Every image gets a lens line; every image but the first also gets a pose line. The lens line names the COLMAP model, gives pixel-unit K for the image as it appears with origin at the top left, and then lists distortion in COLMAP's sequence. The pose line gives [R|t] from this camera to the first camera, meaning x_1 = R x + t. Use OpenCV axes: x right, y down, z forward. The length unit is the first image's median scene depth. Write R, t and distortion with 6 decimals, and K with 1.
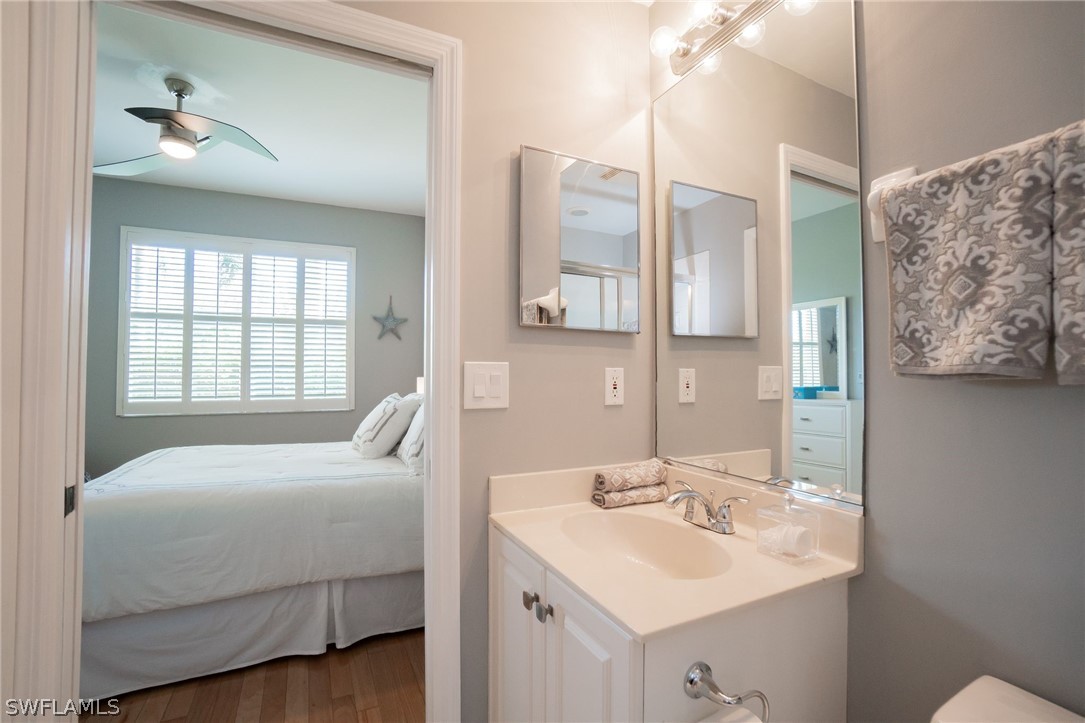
lens RADIAL K [[473.2, 0, 518.0], [0, 473.2, 363.1], [0, 0, 1]] dist [-0.029294, 0.000876]
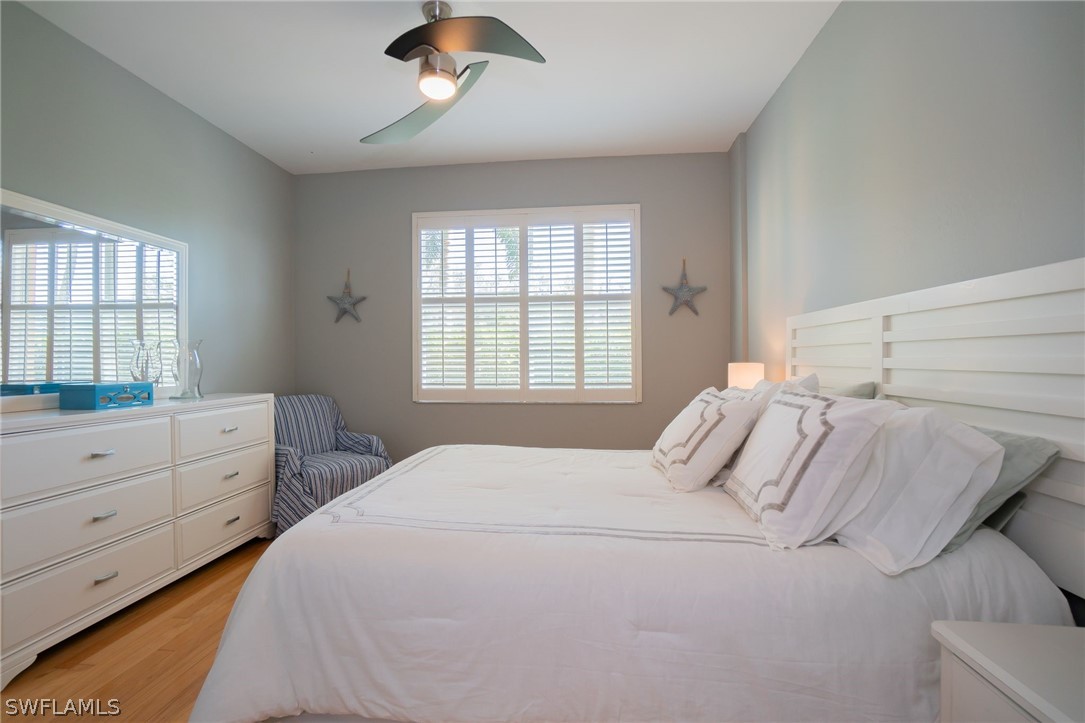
lens RADIAL K [[473.2, 0, 541.2], [0, 473.2, 359.9], [0, 0, 1]] dist [-0.029294, 0.000876]
pose [[0.871051, -0.004493, -0.491171, -0.105897], [0.017235, 0.999622, 0.021420, 0.004590], [0.490889, -0.027123, 0.870800, 0.223252]]
